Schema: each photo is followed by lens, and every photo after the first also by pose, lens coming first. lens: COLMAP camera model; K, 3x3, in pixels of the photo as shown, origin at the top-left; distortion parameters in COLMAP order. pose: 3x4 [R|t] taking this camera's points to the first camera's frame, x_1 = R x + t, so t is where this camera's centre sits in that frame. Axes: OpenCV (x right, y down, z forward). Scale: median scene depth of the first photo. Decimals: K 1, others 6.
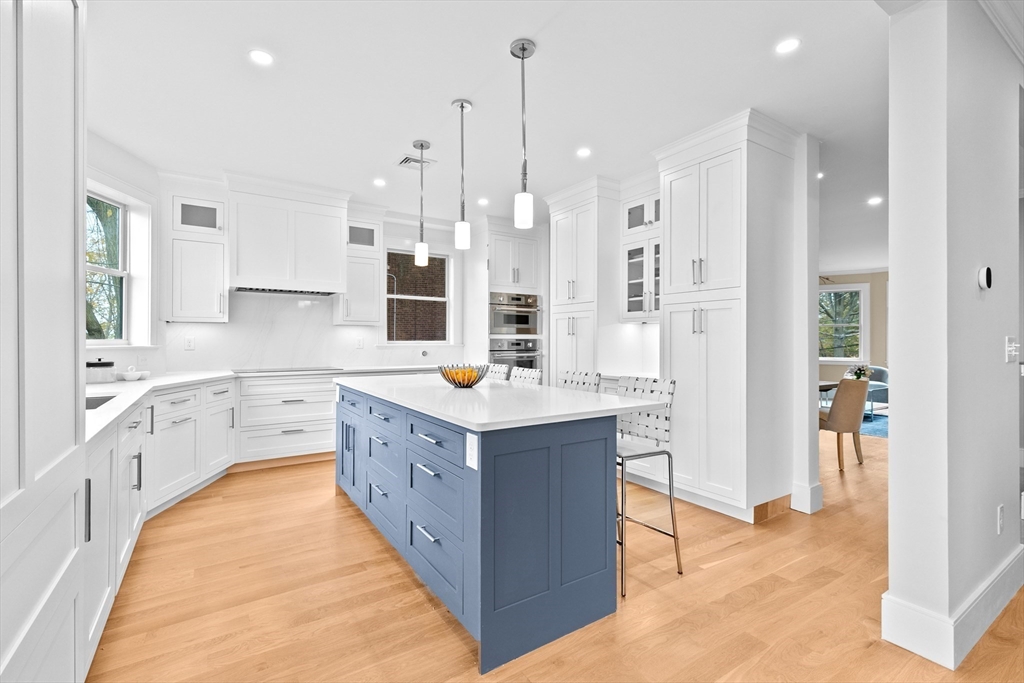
lens RADIAL K [[459.7, 0, 510.6], [0, 459.7, 339.2], [0, 0, 1]] dist [0.005623, 0.000175]
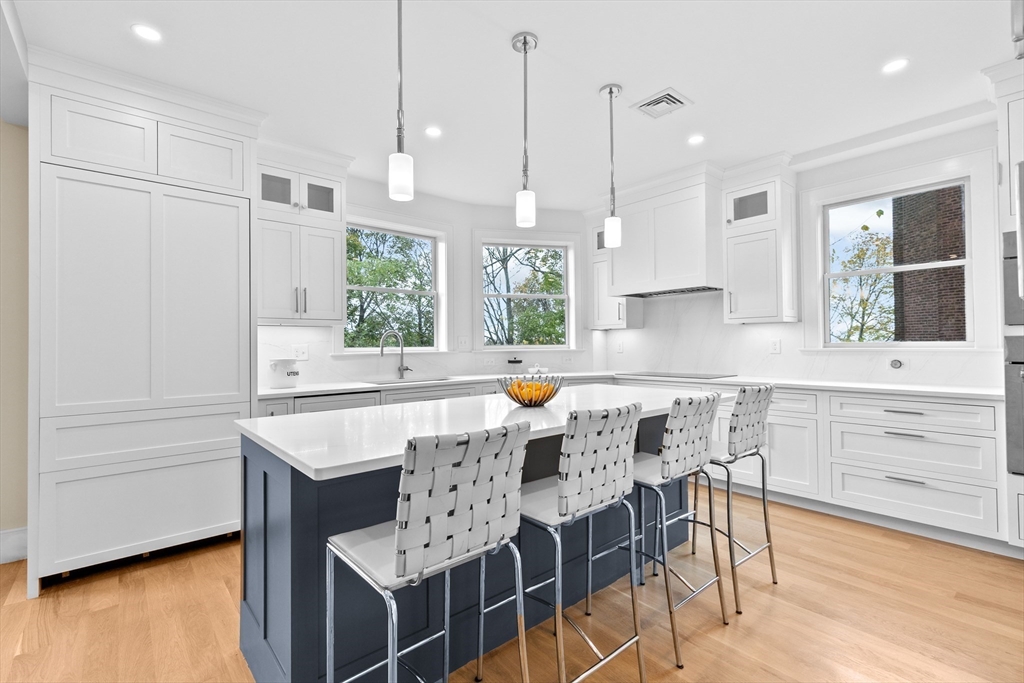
lens RADIAL K [[459.7, 0, 511.3], [0, 459.7, 339.5], [0, 0, 1]] dist [0.005623, 0.000175]
pose [[0.129814, -0.016054, -0.991408, 0.593433], [0.014111, 0.999798, -0.014342, 0.003540], [0.991438, -0.012128, 0.130014, 0.794182]]
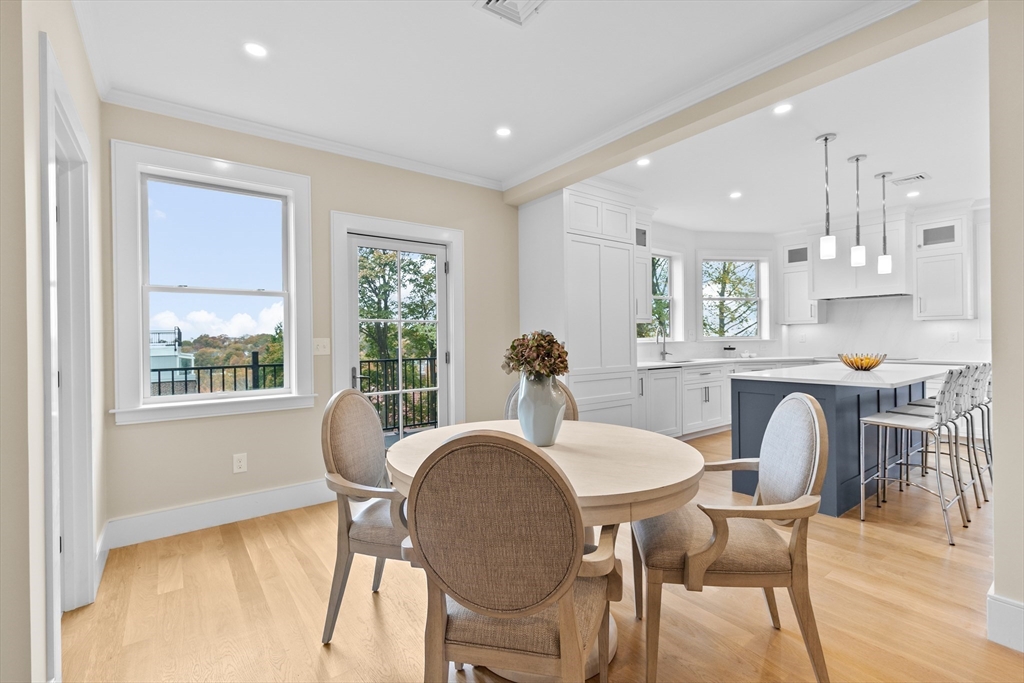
lens RADIAL K [[459.7, 0, 509.7], [0, 459.7, 339.2], [0, 0, 1]] dist [0.005623, 0.000175]
pose [[0.063402, -0.002782, -0.997984, 1.061177], [0.015844, 0.999873, -0.001781, 0.001314], [0.997862, -0.015699, 0.063438, -0.088474]]
